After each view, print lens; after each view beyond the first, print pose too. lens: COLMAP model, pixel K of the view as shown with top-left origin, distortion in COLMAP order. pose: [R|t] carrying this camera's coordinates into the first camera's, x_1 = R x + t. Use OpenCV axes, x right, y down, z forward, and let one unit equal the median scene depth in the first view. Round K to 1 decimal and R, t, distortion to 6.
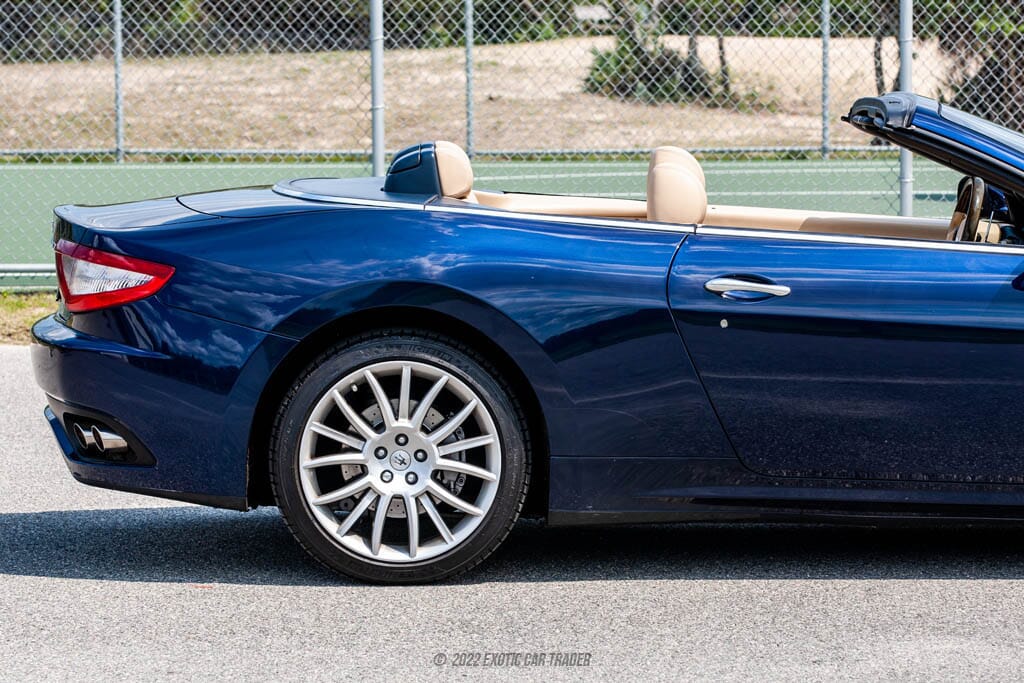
lens RADIAL K [[4433.9, 0, 512.6], [0, 4433.9, 340.9], [0, 0, 1]] dist [0.075934, 0.000000]
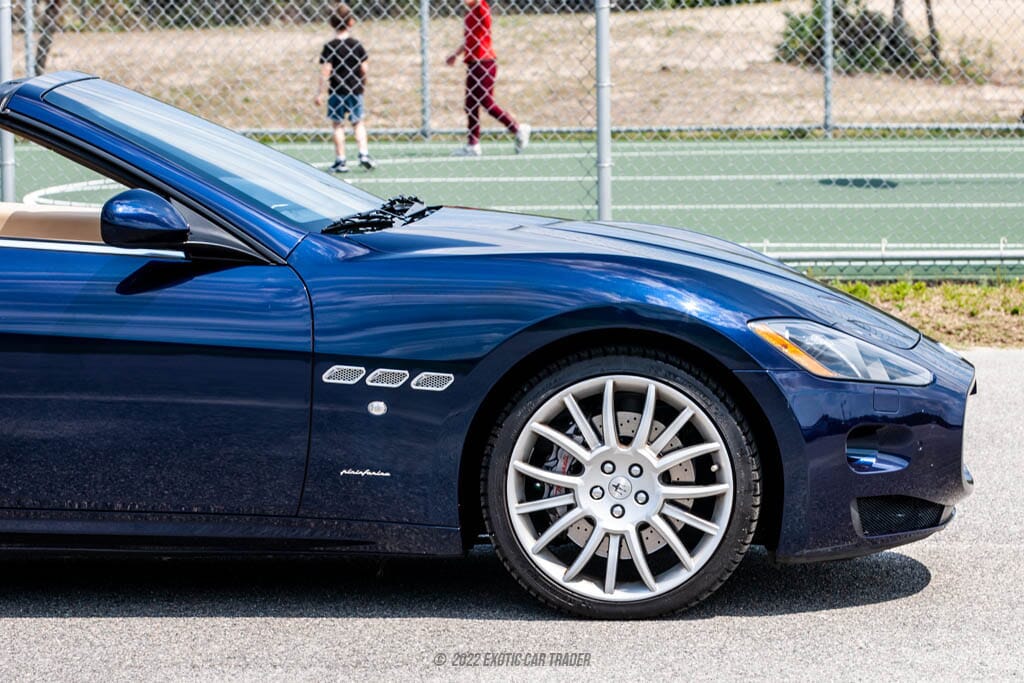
lens RADIAL K [[5011.7, 0, 514.8], [0, 5011.7, 341.8], [0, 0, 1]] dist [-0.058244, 0.000000]
pose [[0.999031, -0.001324, -0.044001, 0.237296], [0.001322, 0.999999, -0.000063, -0.001691], [0.044001, 0.000005, 0.999031, -0.004153]]
